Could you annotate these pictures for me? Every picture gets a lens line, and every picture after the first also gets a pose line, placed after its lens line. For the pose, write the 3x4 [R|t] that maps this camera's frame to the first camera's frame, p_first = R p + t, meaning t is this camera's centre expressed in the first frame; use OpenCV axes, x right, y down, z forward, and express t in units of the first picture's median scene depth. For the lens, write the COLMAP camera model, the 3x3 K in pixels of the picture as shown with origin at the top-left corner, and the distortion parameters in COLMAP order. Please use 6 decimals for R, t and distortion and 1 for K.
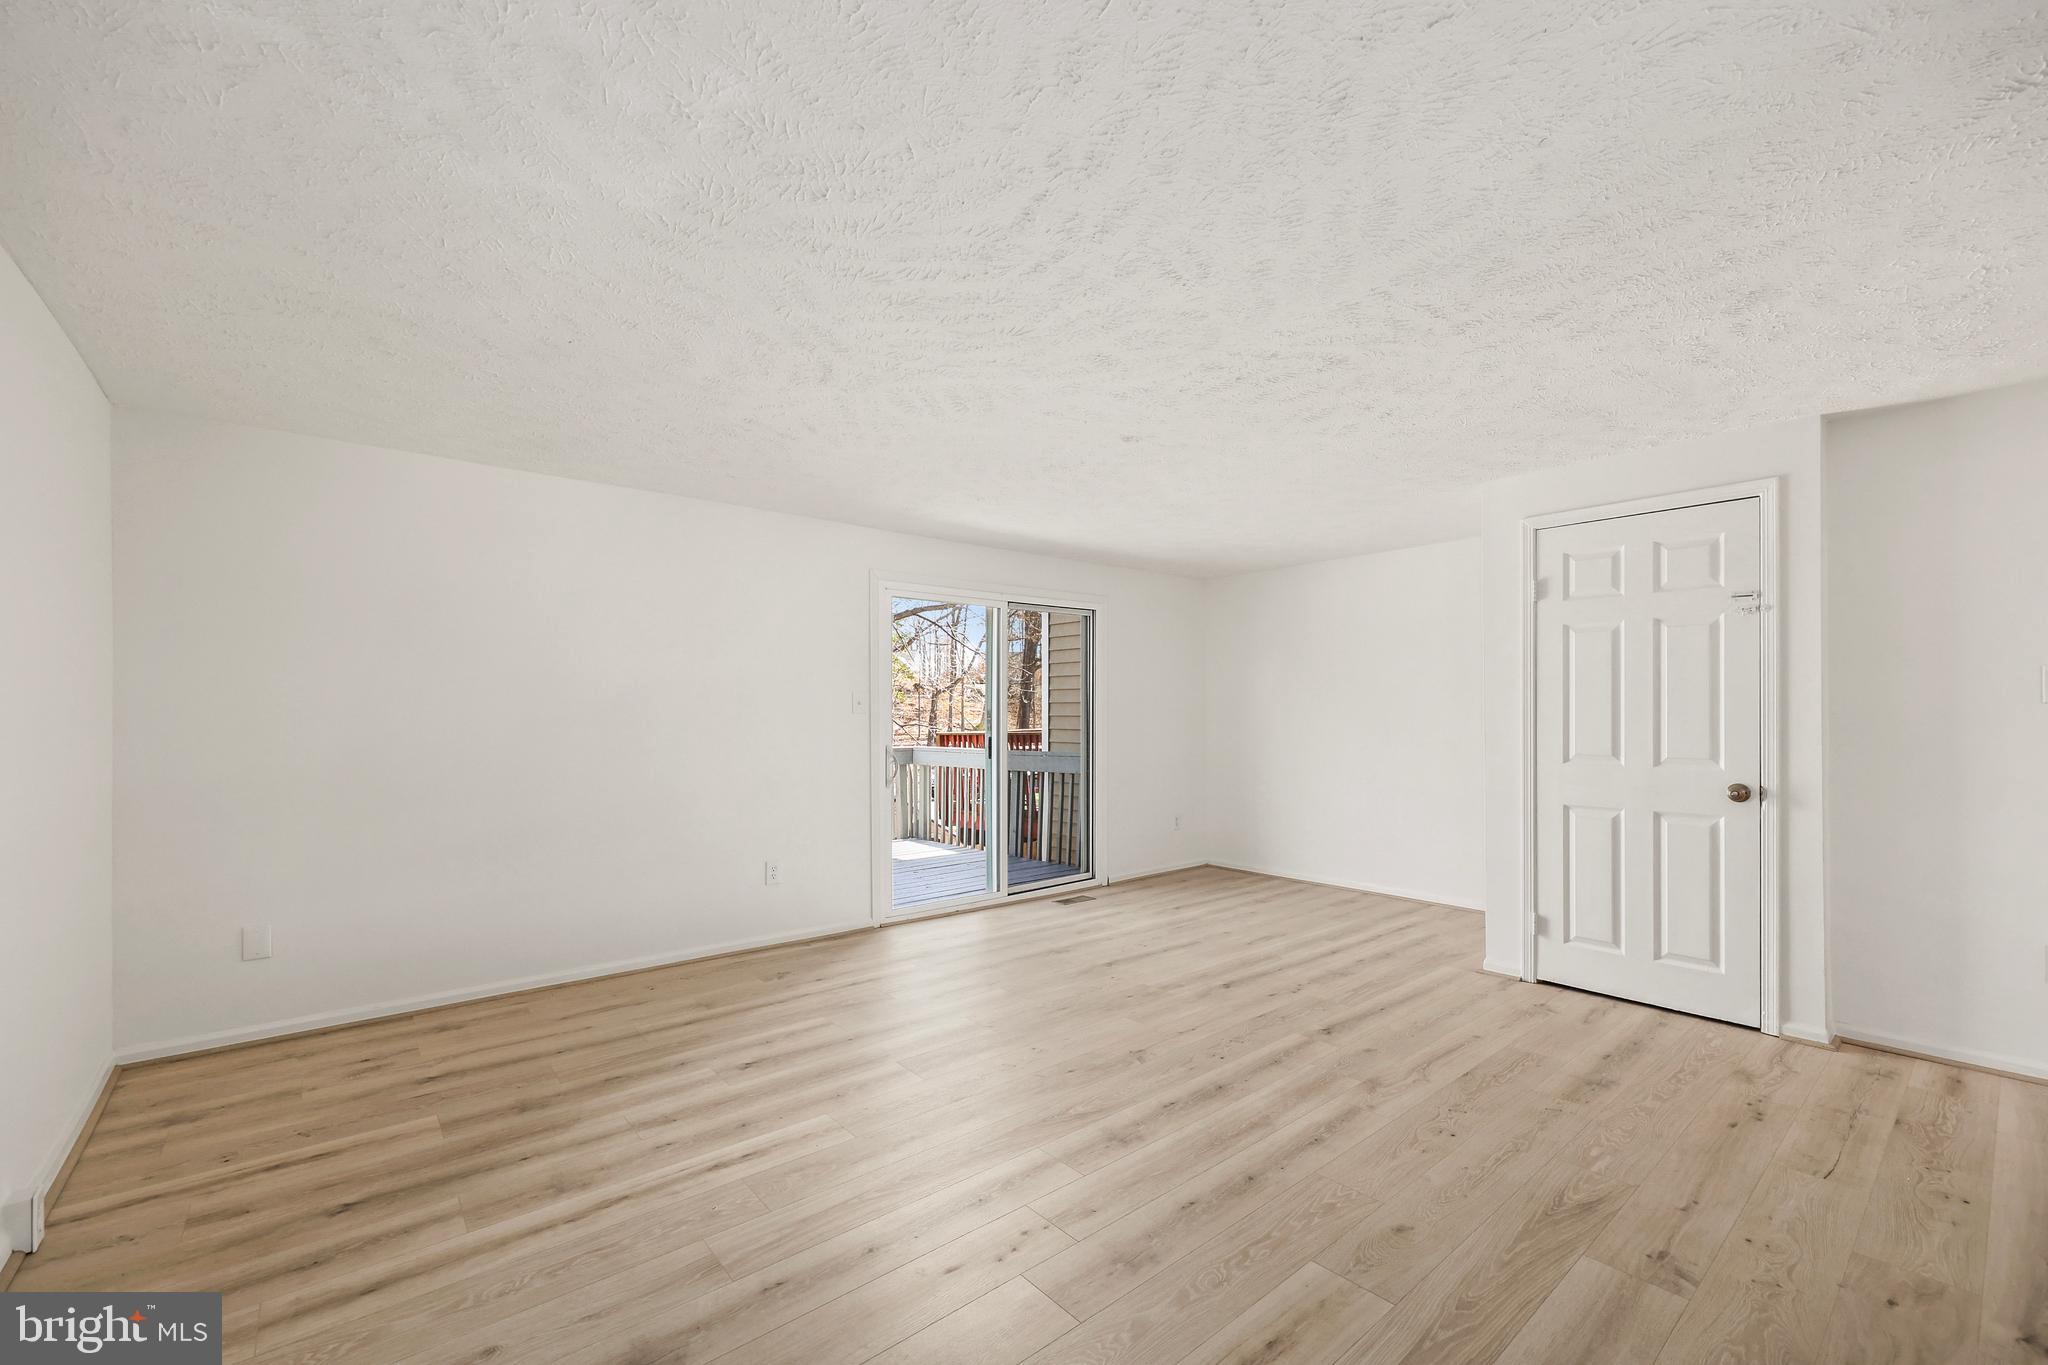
lens RADIAL K [[838.8, 0, 1029.5], [0, 838.8, 711.9], [0, 0, 1]] dist [-0.001561, 0.000880]
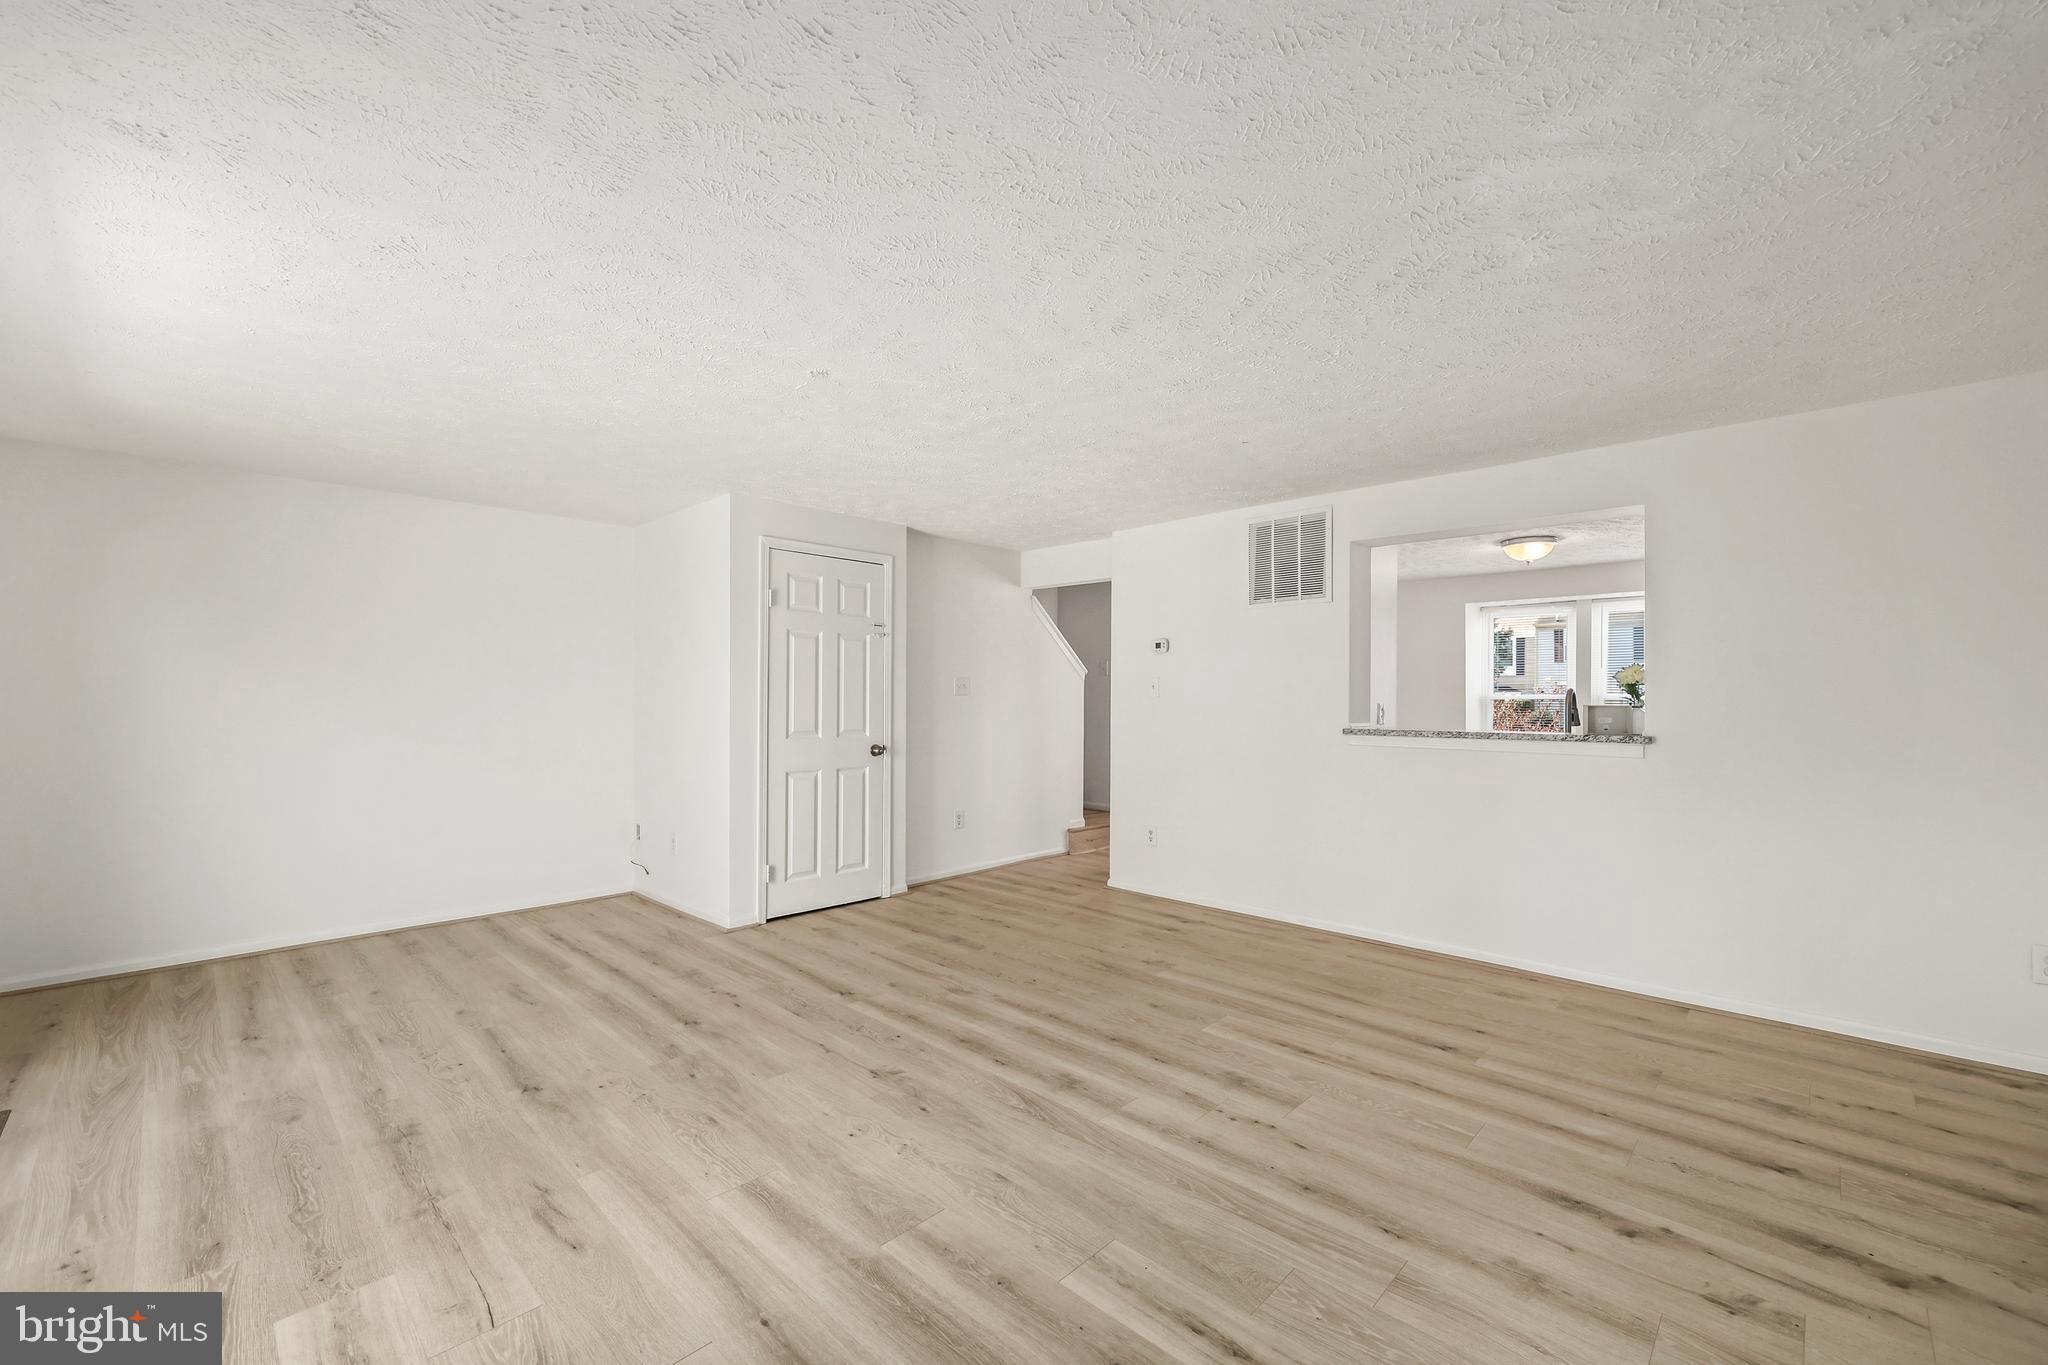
lens RADIAL K [[838.8, 0, 1019.9], [0, 838.8, 694.1], [0, 0, 1]] dist [-0.001561, 0.000880]
pose [[-0.105941, 0.009567, 0.994326, -0.684136], [-0.002923, 0.999946, -0.009933, 0.005494], [-0.994368, -0.003959, -0.105908, 0.820856]]
